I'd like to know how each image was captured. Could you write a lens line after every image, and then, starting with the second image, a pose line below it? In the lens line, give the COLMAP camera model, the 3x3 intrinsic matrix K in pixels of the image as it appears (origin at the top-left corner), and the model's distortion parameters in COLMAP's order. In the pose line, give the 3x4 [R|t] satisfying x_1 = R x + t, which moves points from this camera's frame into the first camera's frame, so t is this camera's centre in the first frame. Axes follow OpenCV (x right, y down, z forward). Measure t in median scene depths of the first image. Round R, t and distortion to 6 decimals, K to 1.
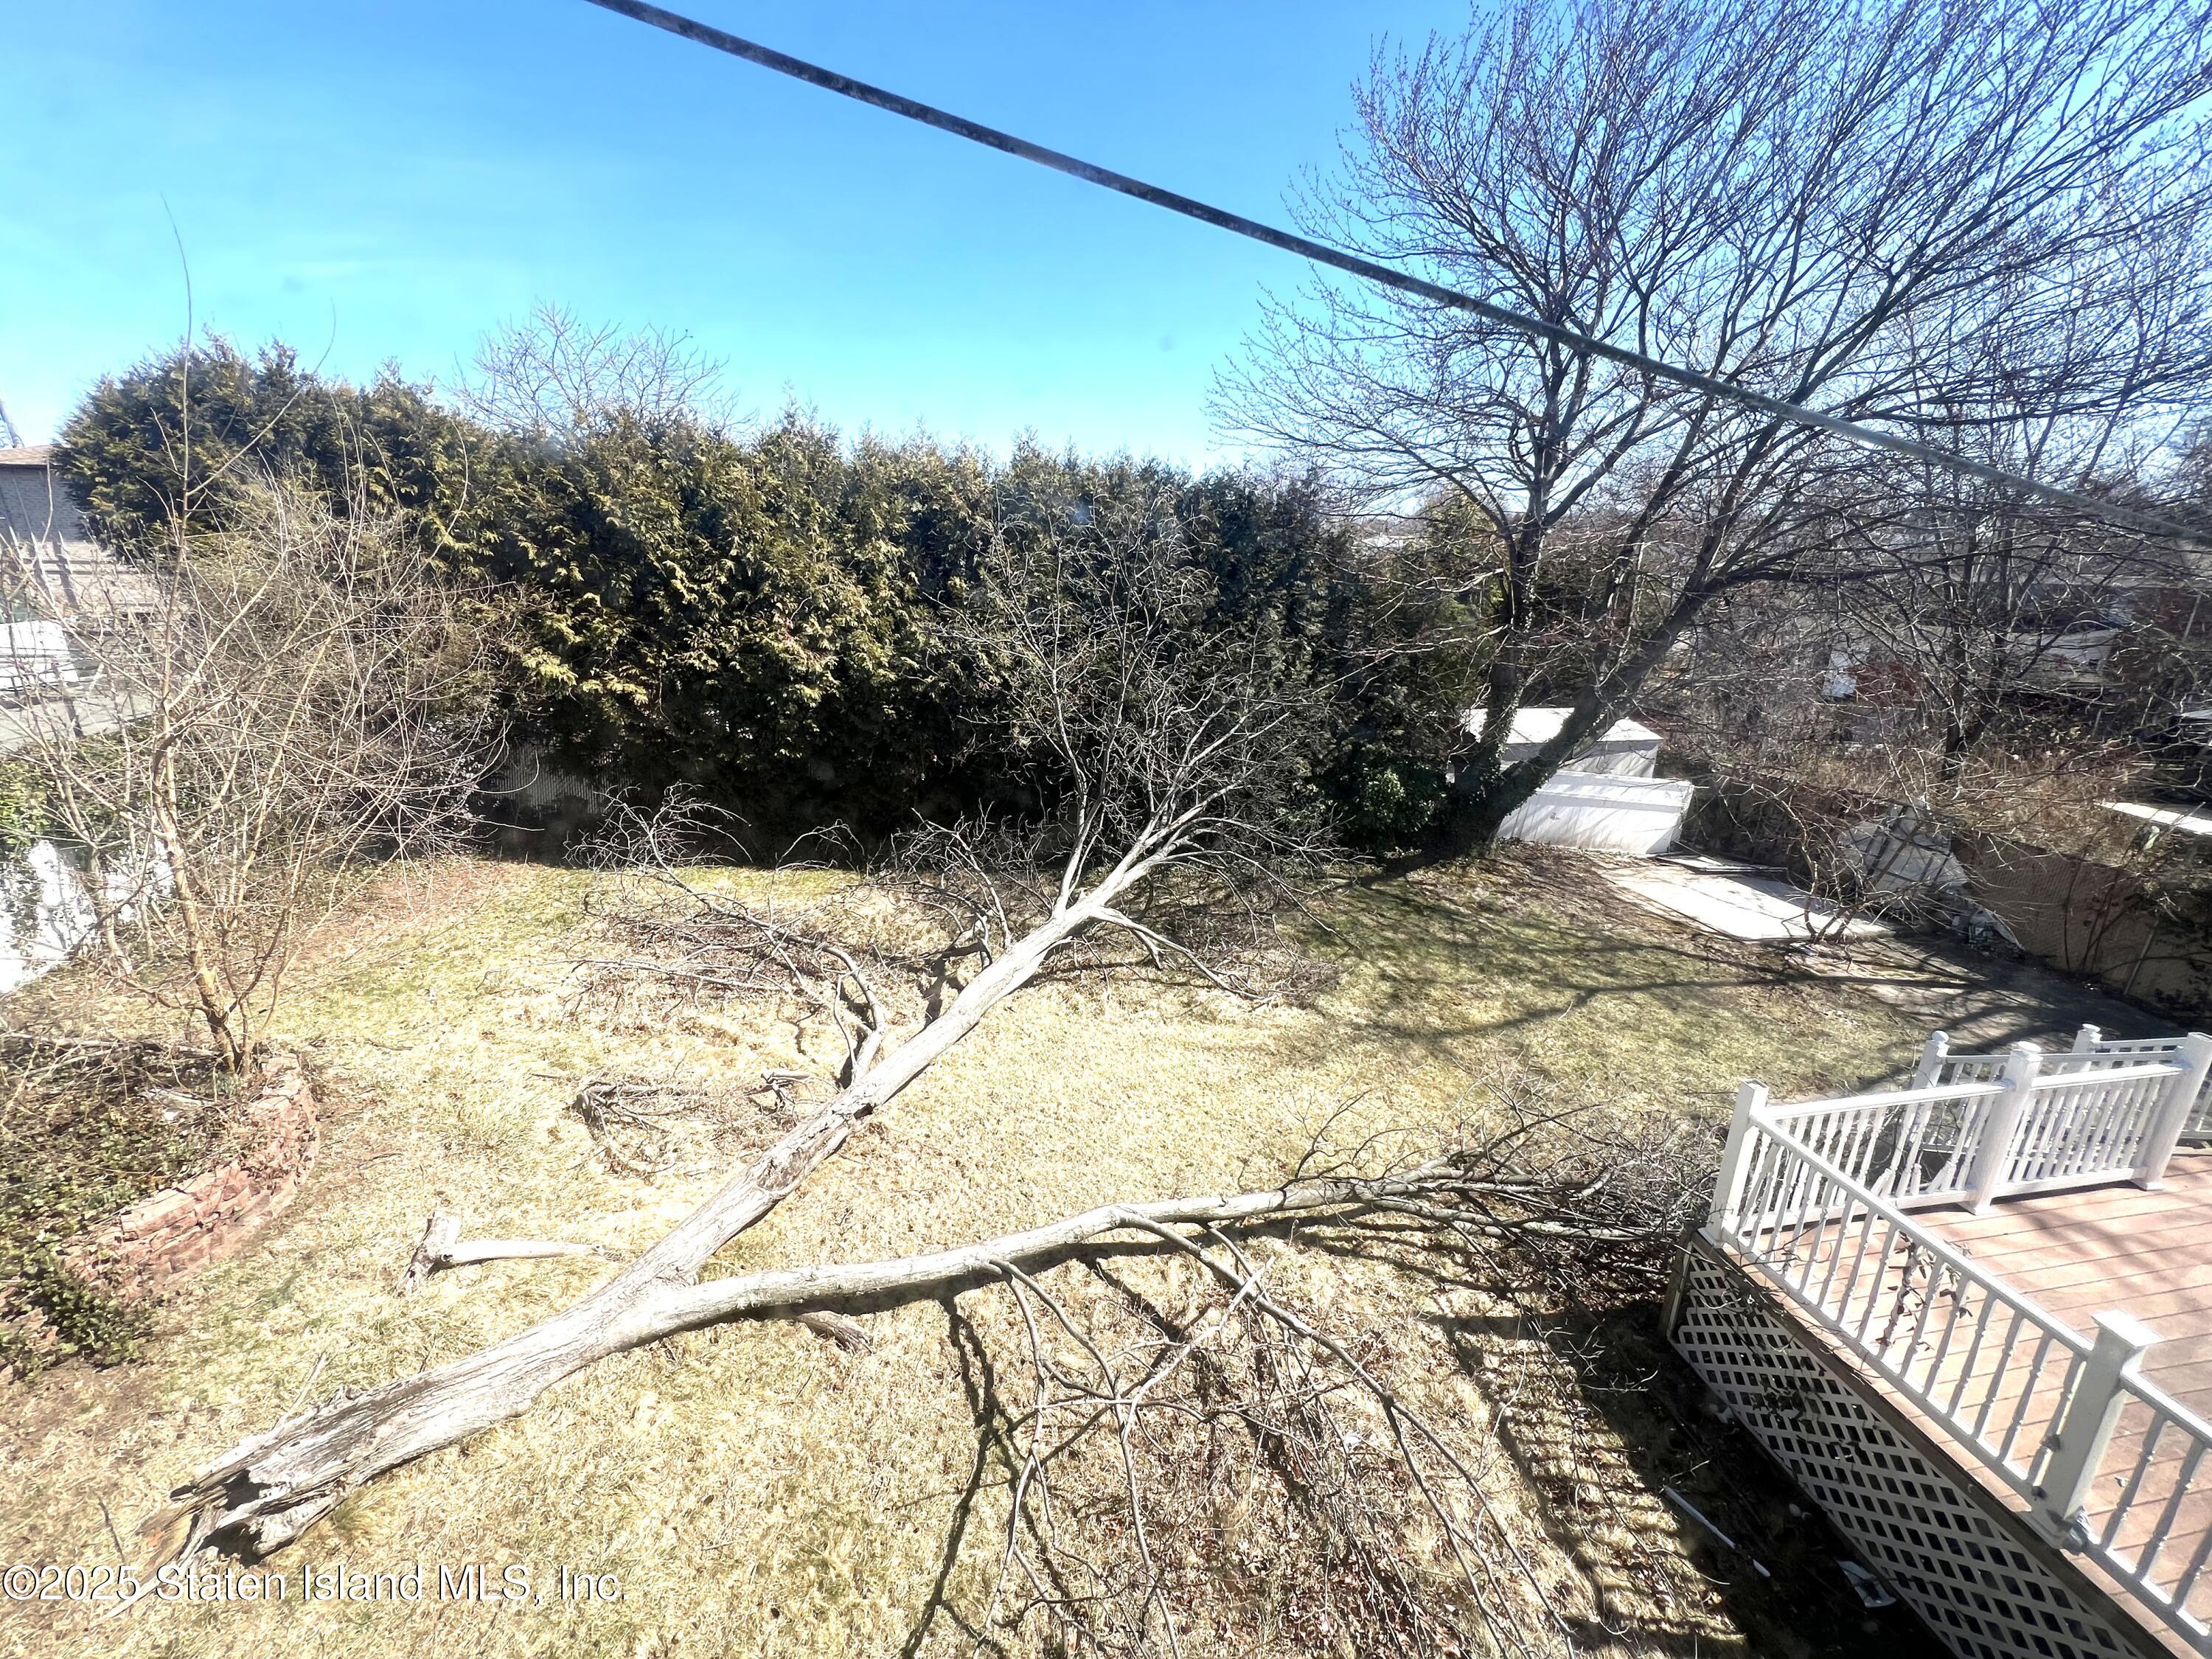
lens RADIAL K [[888.0, 0, 1107.3], [0, 888.0, 836.8], [0, 0, 1]] dist [0.001717, 0.000076]
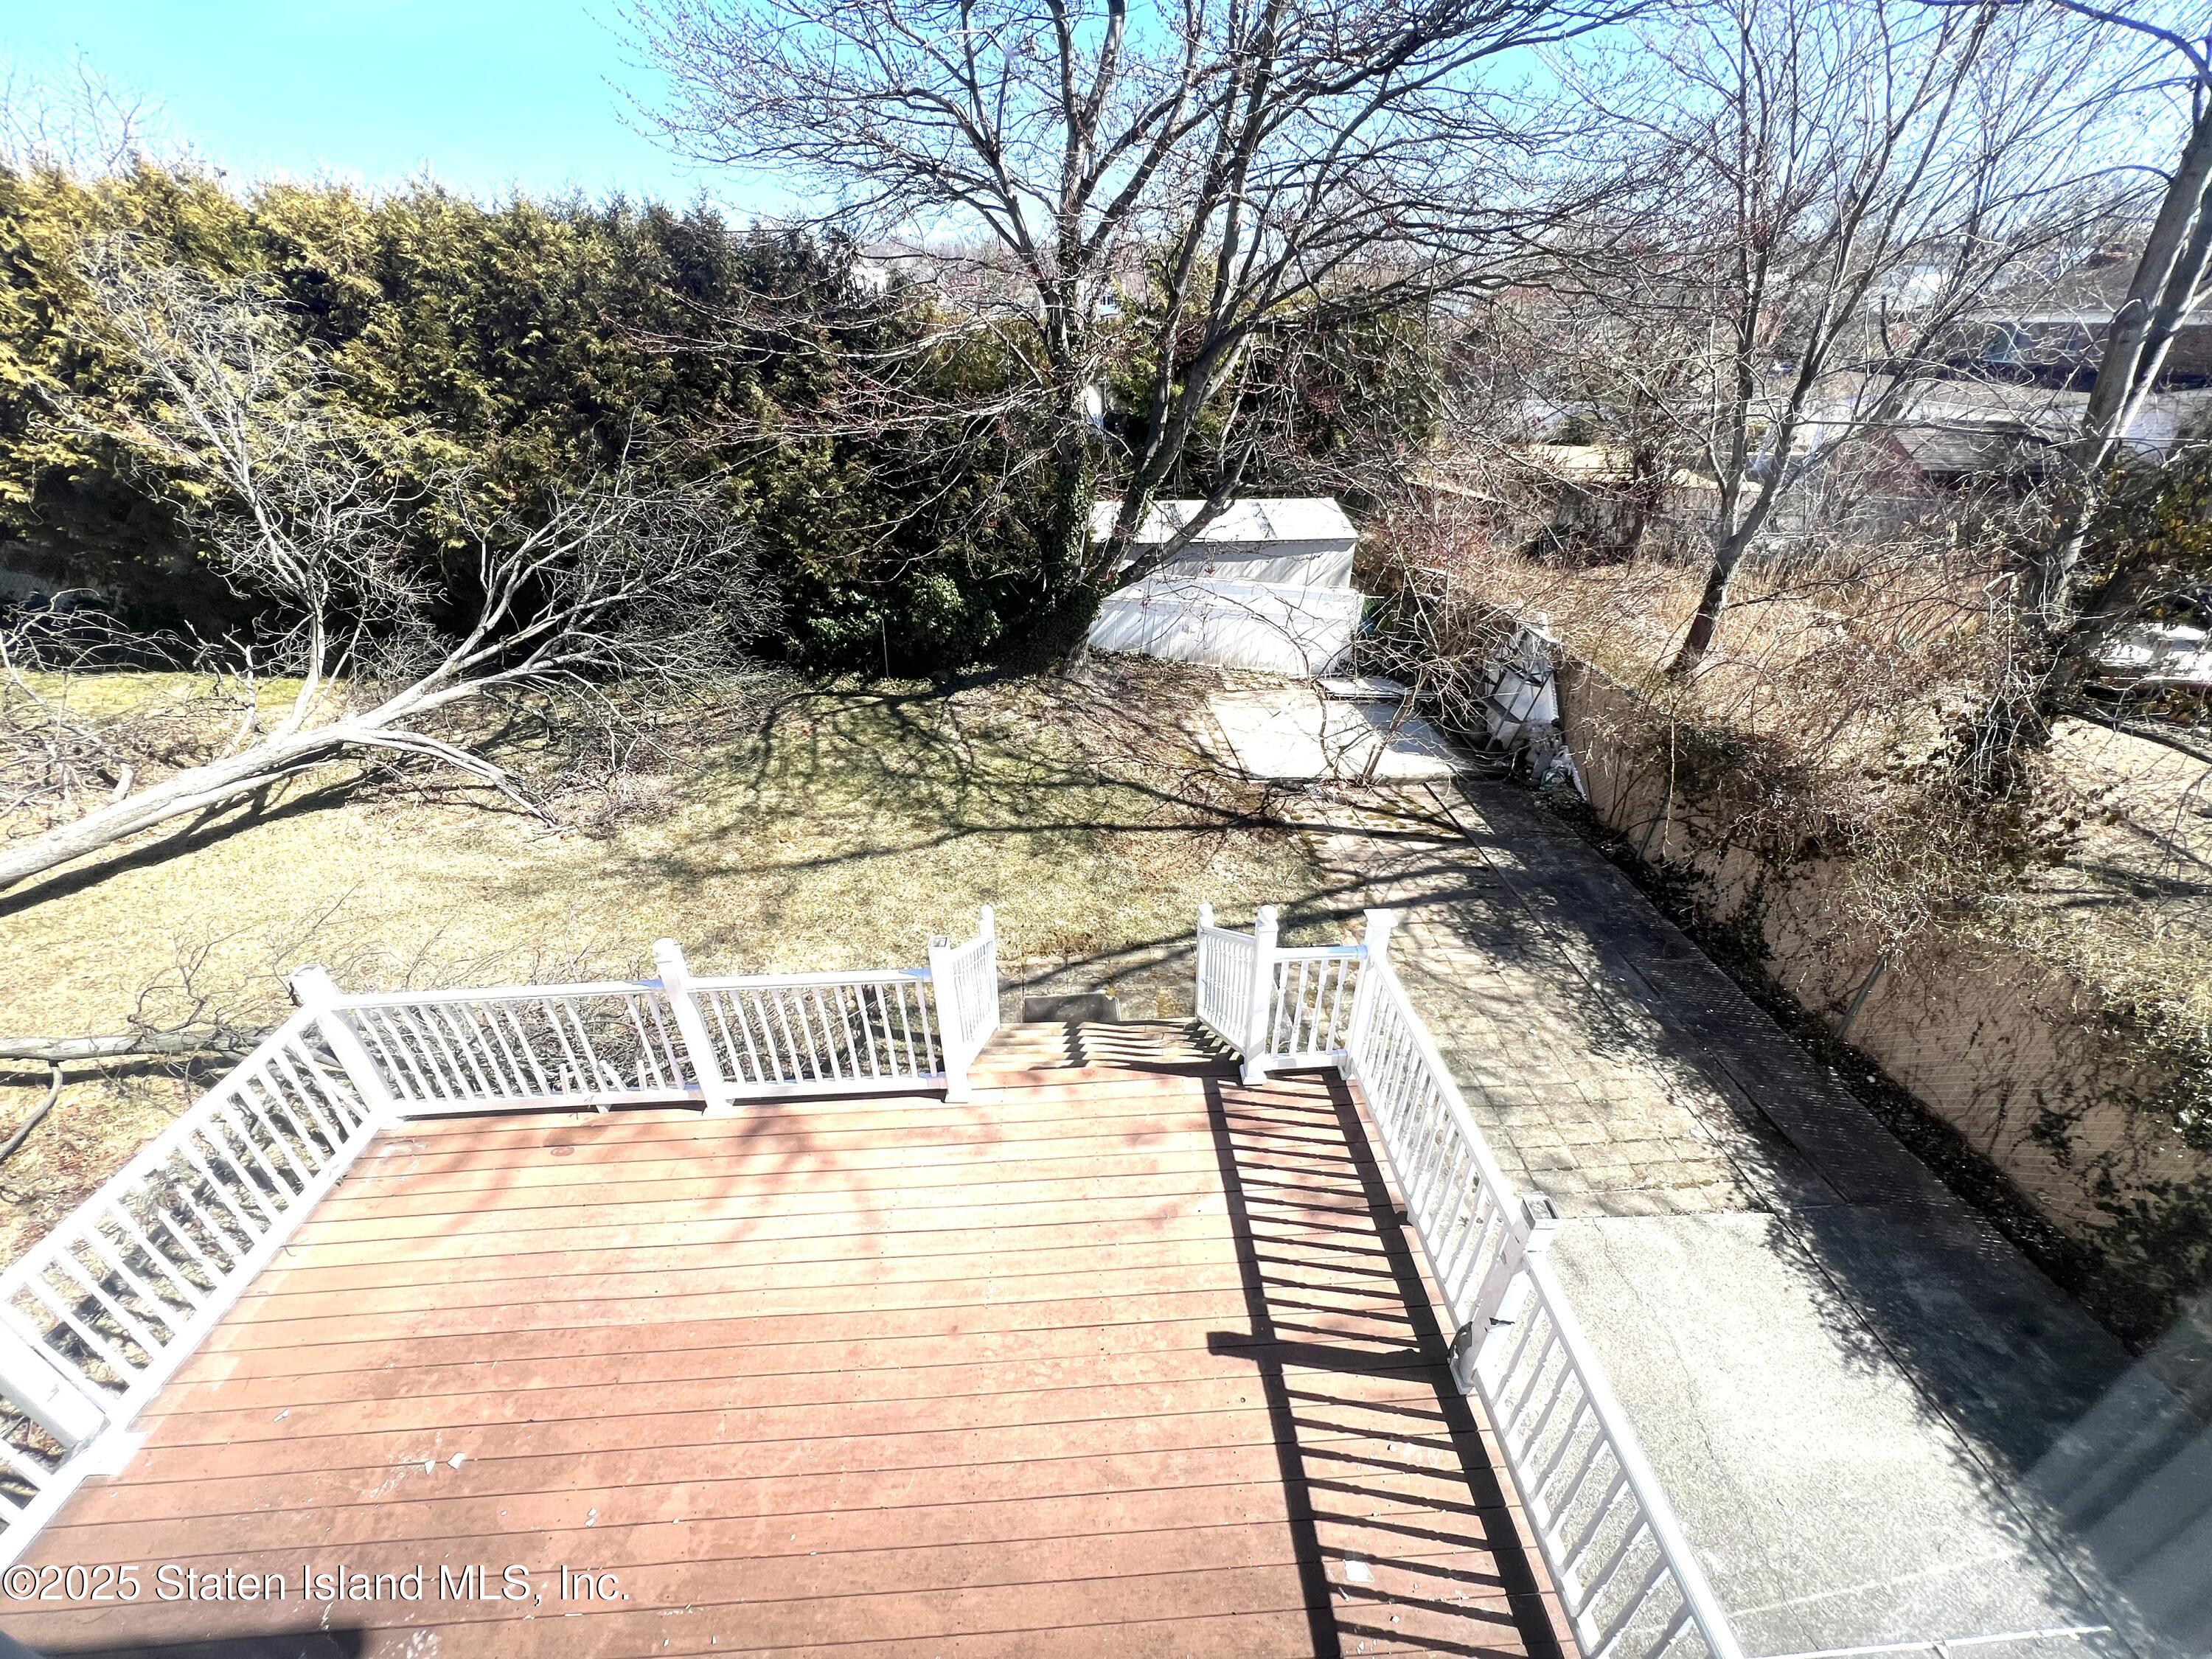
lens RADIAL K [[888.0, 0, 1107.1], [0, 888.0, 827.9], [0, 0, 1]] dist [0.001717, 0.000076]
pose [[0.991345, 0.039447, -0.125218, 0.681090], [-0.011960, 0.976961, 0.213081, -0.021820], [0.130738, -0.209739, 0.968977, 0.114803]]
